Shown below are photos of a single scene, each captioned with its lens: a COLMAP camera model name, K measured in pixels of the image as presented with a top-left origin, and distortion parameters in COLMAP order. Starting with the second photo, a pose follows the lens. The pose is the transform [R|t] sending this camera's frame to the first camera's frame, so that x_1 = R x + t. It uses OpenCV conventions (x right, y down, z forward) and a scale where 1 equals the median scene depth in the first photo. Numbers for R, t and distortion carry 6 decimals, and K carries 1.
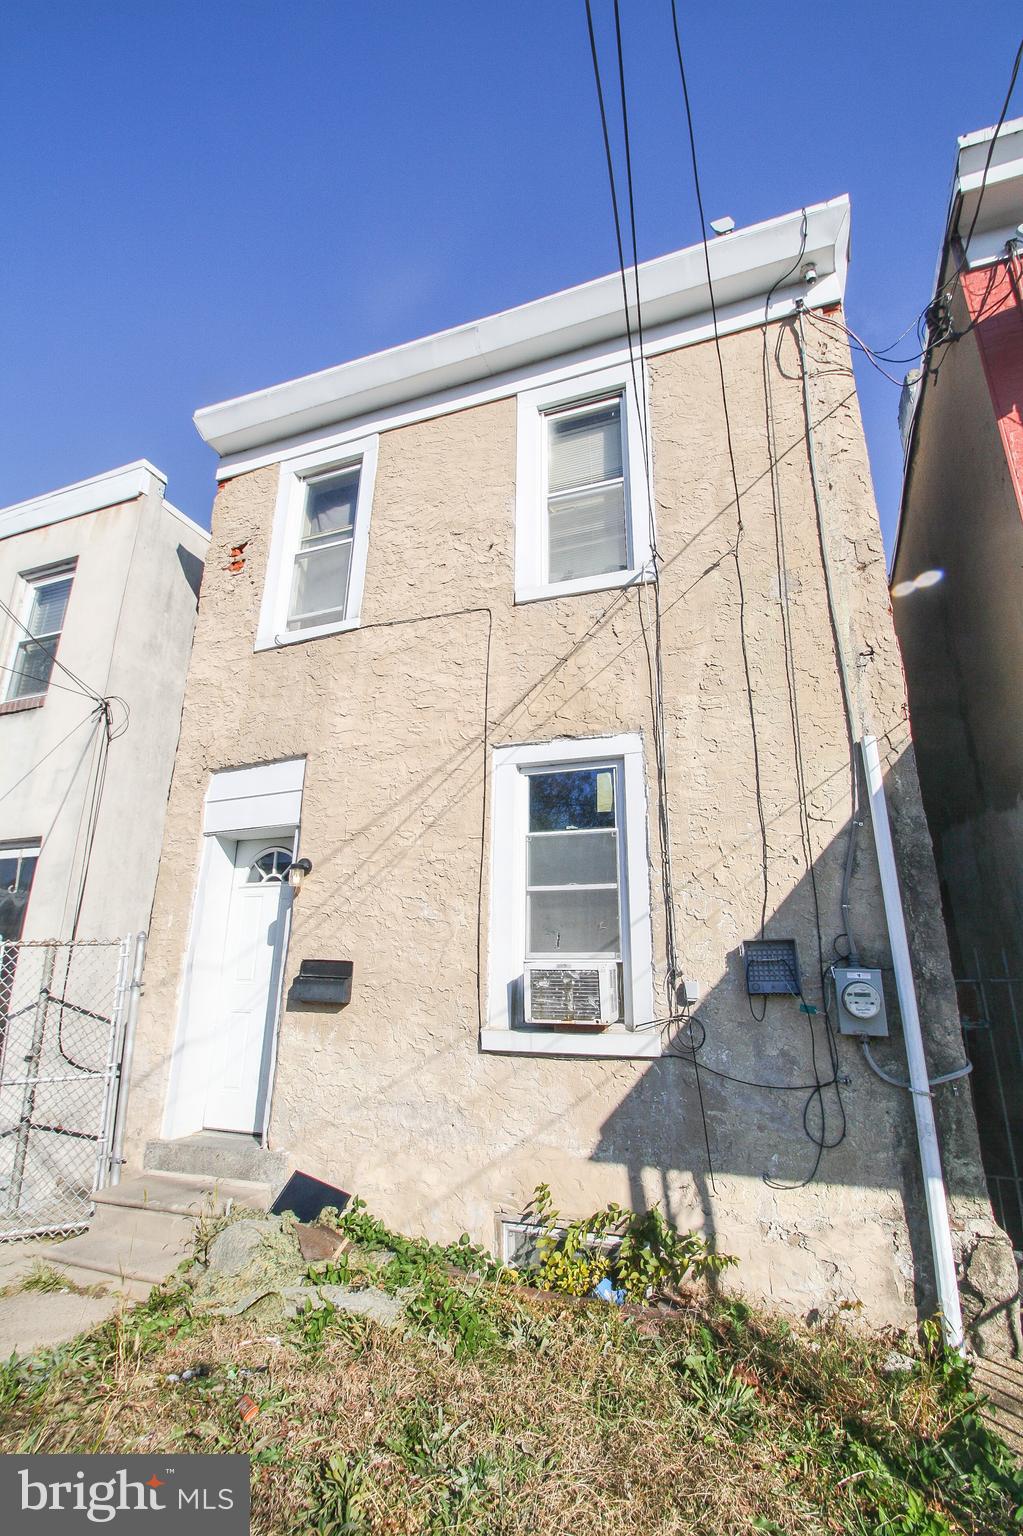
lens RADIAL K [[721.0, 0, 515.8], [0, 721.0, 736.8], [0, 0, 1]] dist [0.003174, -0.010360]
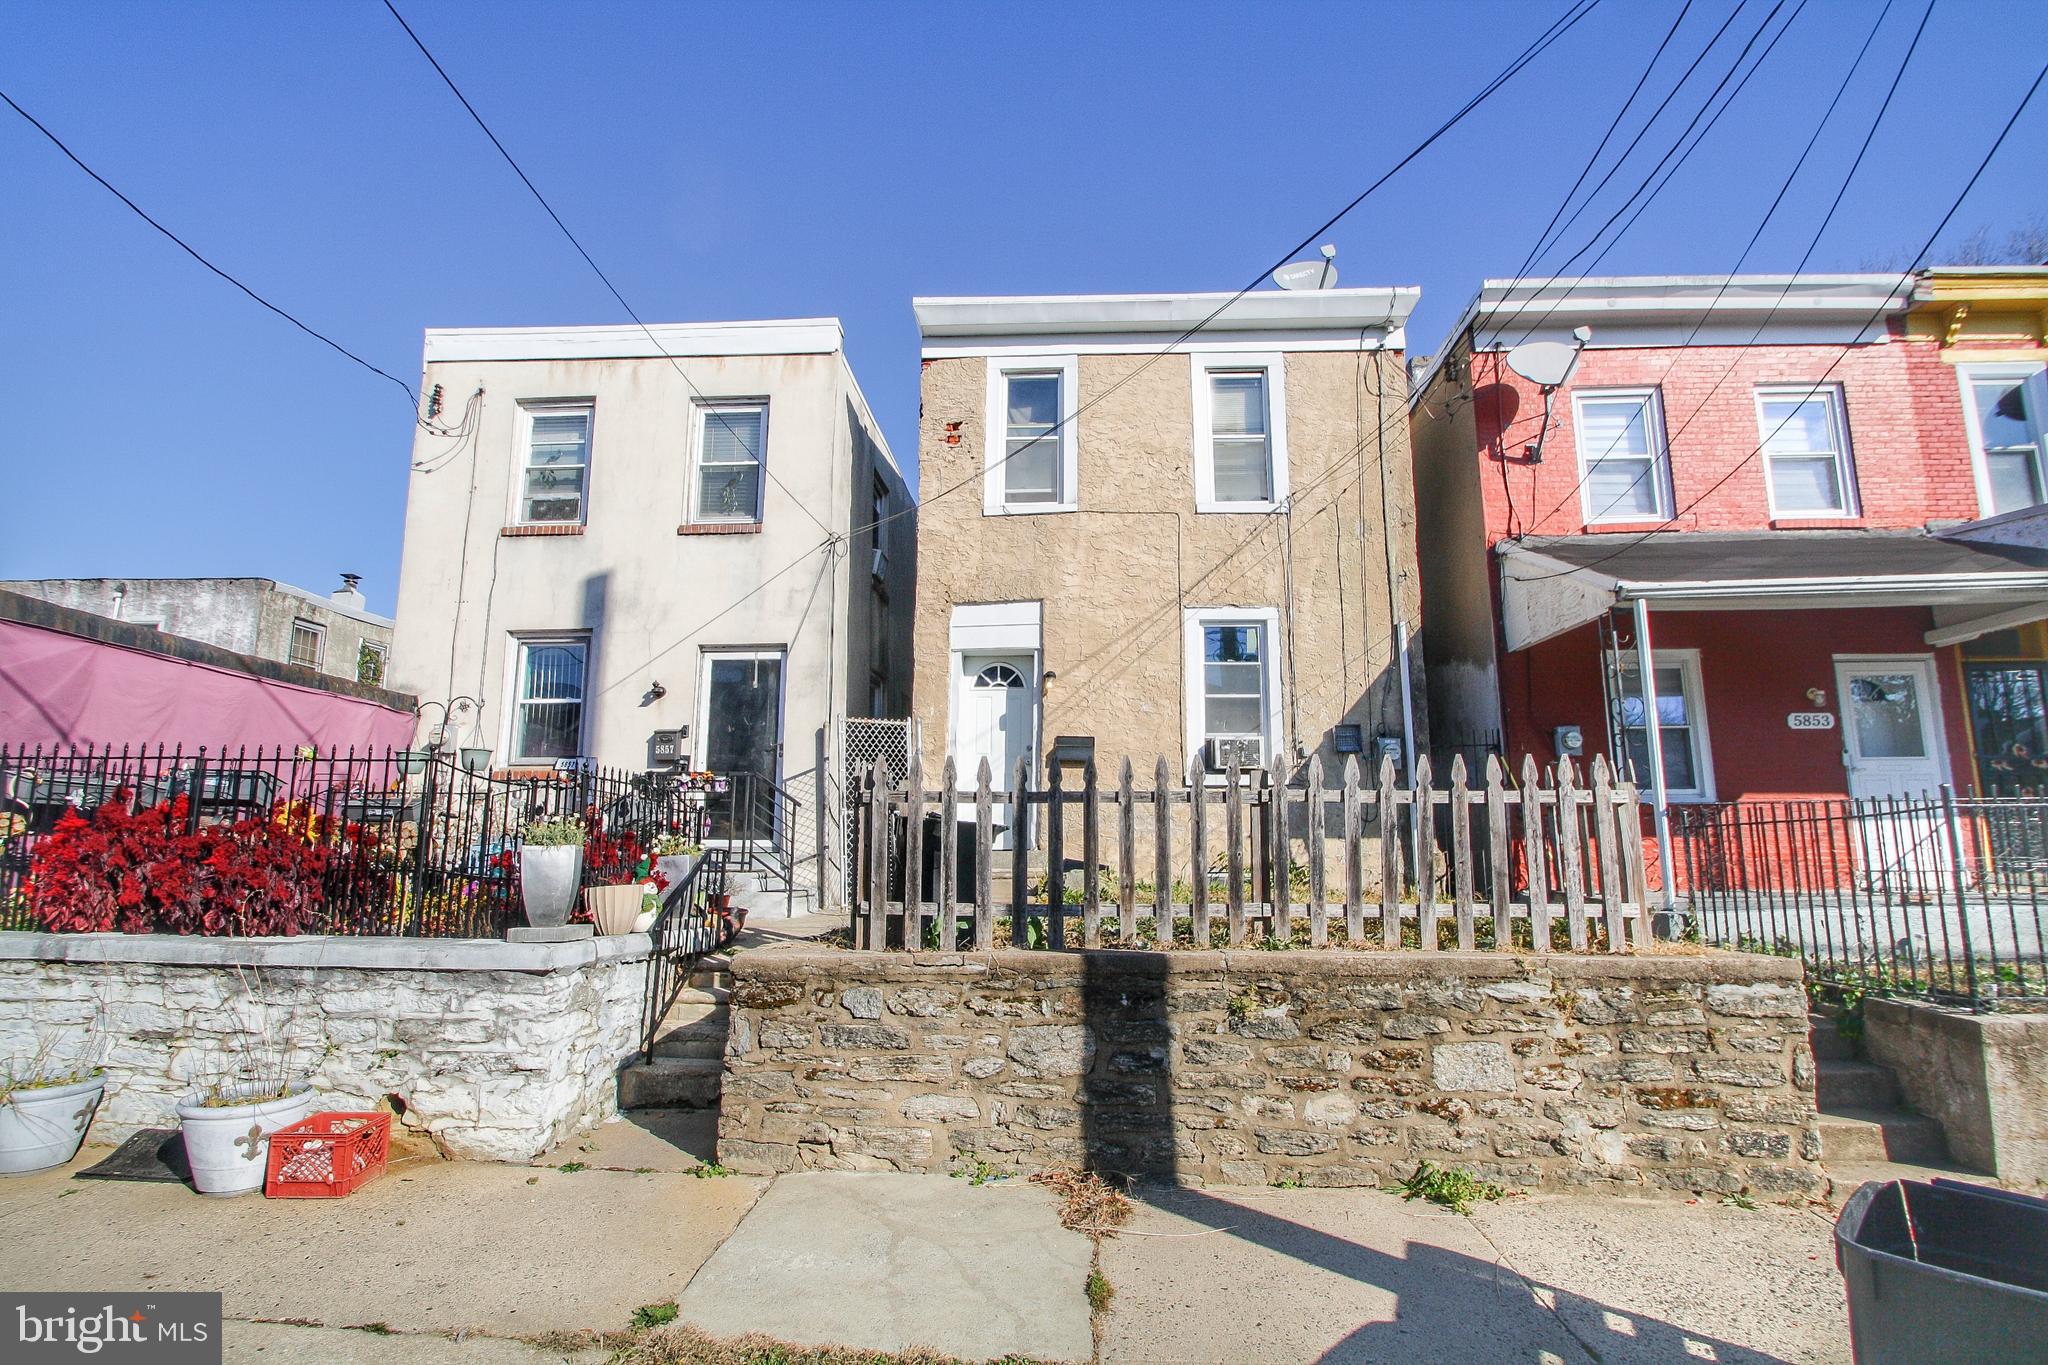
lens RADIAL K [[961.4, 0, 1064.6], [0, 961.4, 682.4], [0, 0, 1]] dist [0.003174, -0.010360]
pose [[0.943423, 0.052575, 0.327397, -0.978640], [-0.095836, 0.988446, 0.117433, -0.046079], [-0.317440, -0.142165, 0.937561, -0.929318]]
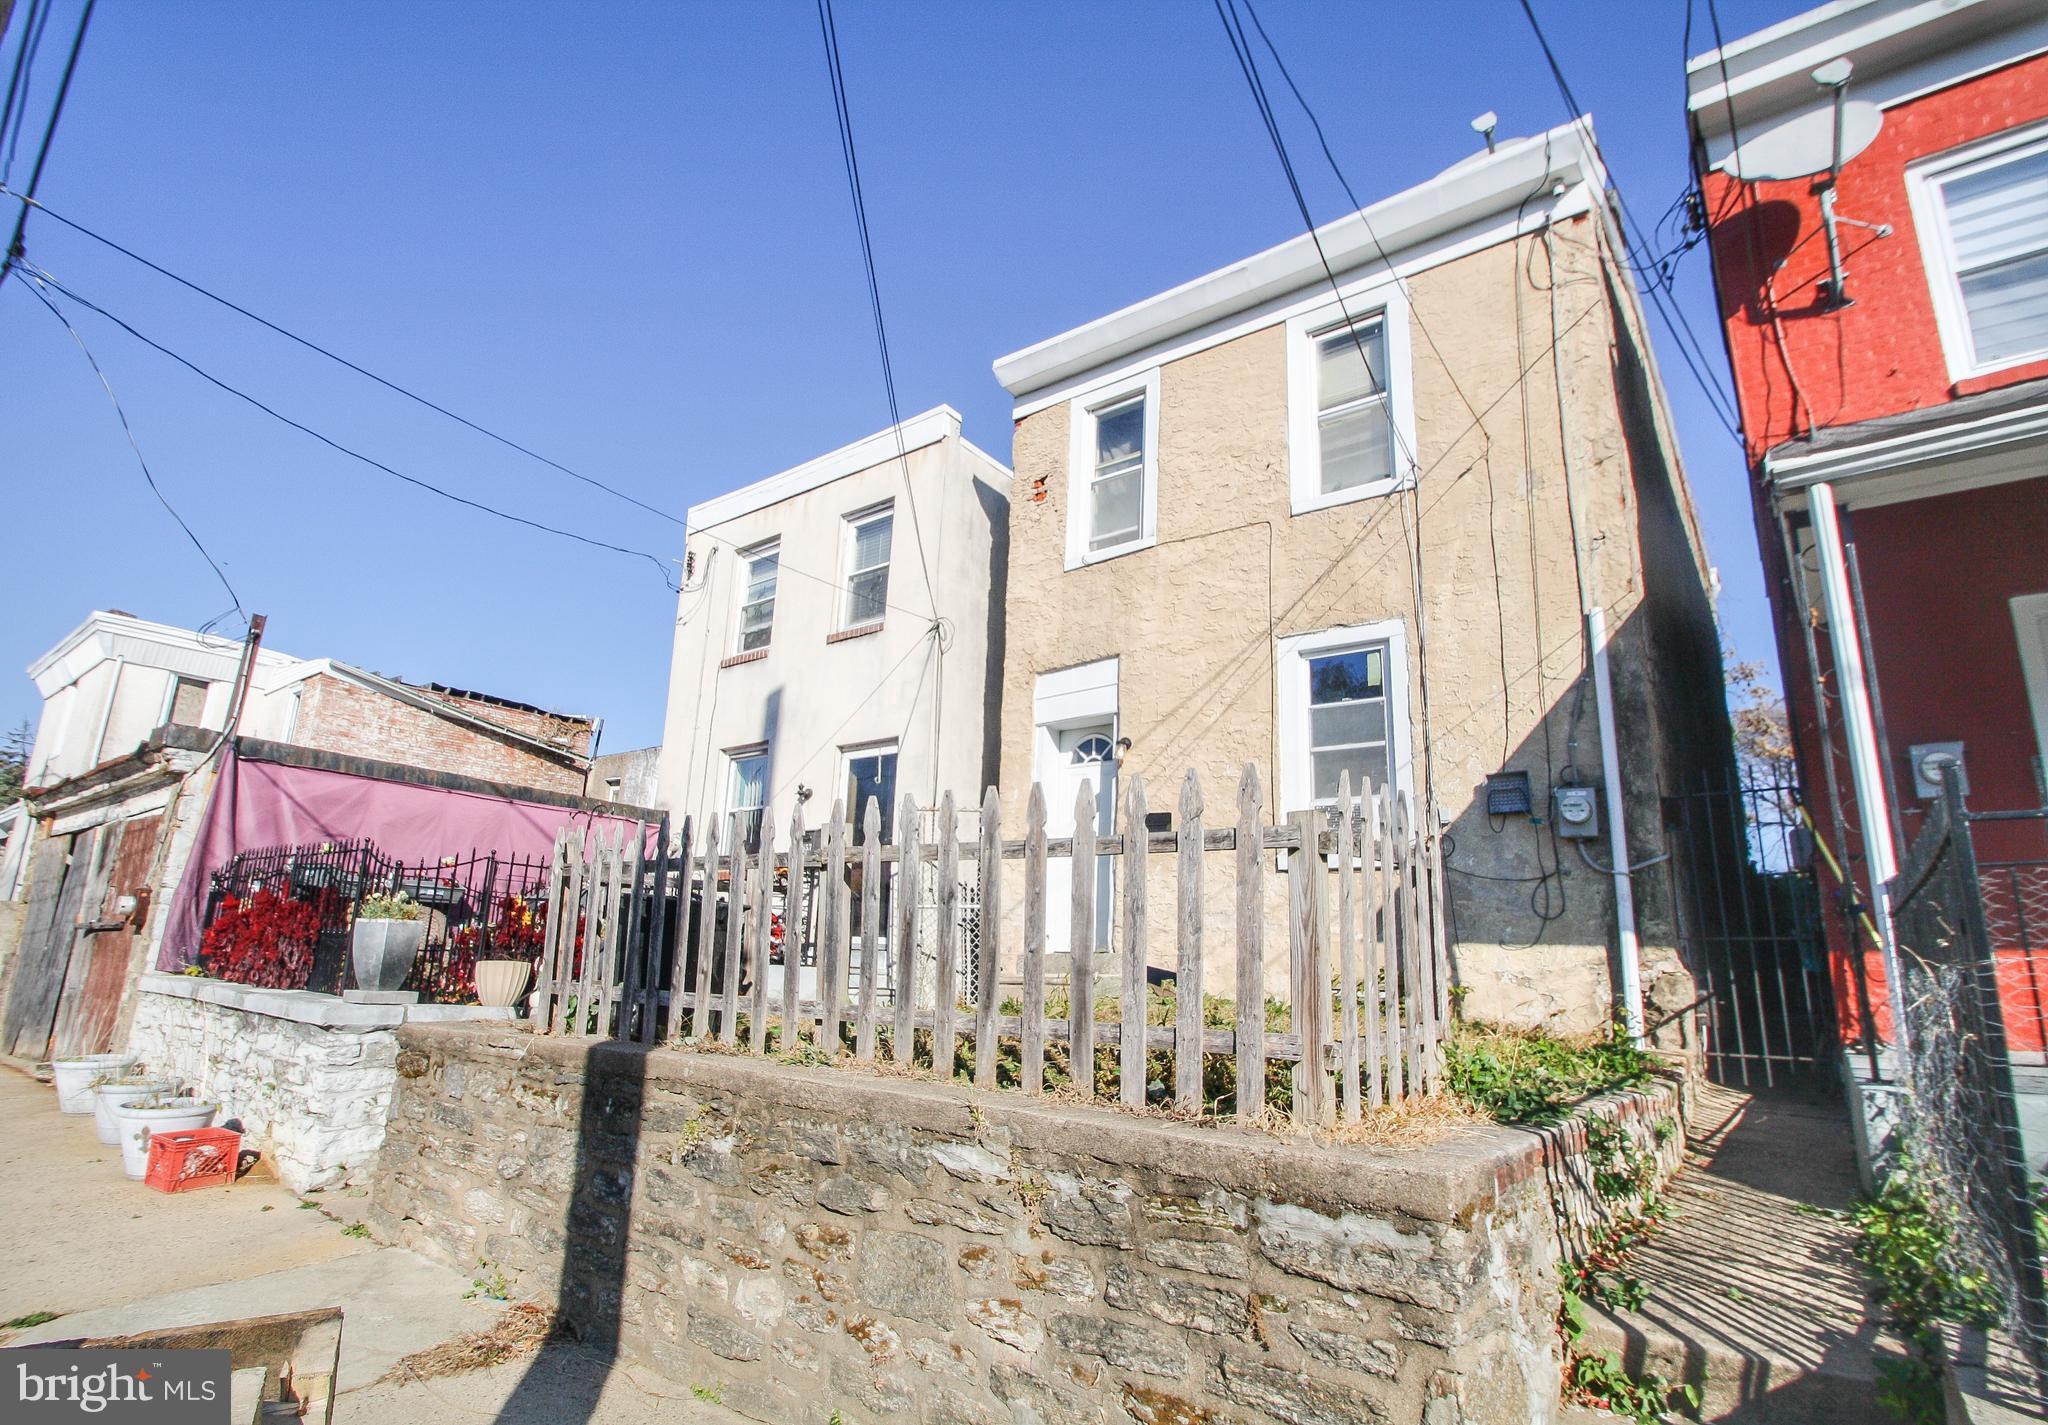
lens RADIAL K [[1009.7, 0, 1024.0], [0, 1009.7, 712.5], [0, 0, 1]] dist [0.004170, -0.012454]
pose [[0.962459, -0.038172, -0.268731, 0.010146], [0.053481, 0.997322, 0.049876, 0.032497], [0.266108, -0.062376, 0.961923, -0.771841]]
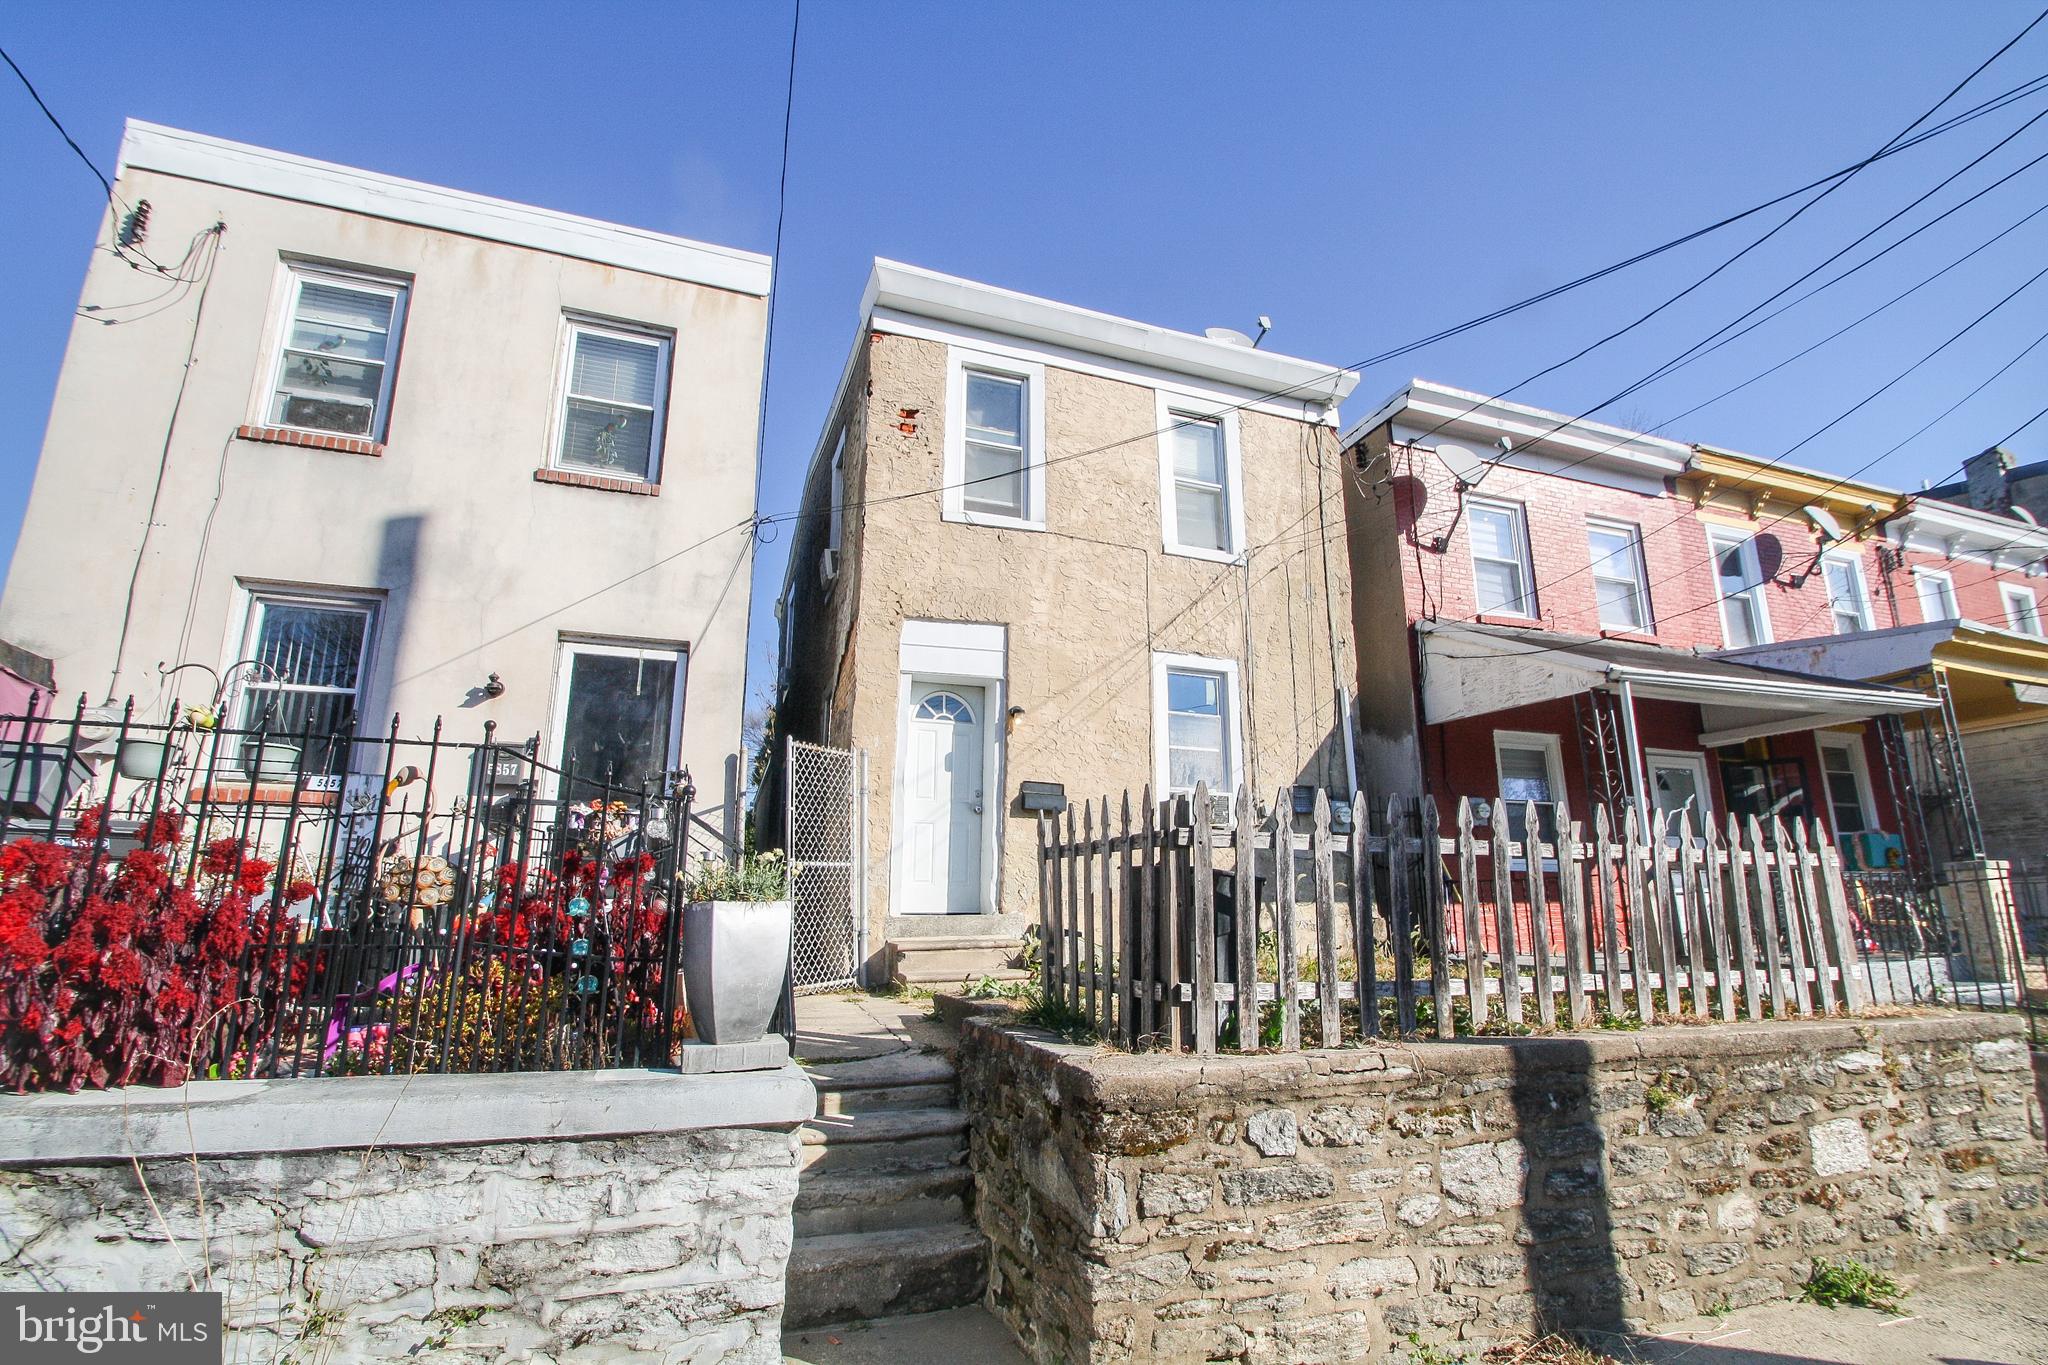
lens RADIAL K [[943.6, 0, 1056.8], [0, 943.6, 683.3], [0, 0, 1]] dist [0.008945, -0.015406]
pose [[0.742456, 0.157548, 0.651105, -1.446473], [-0.199519, 0.979847, -0.009582, 0.140877], [-0.639493, -0.122793, 0.758927, -0.347576]]
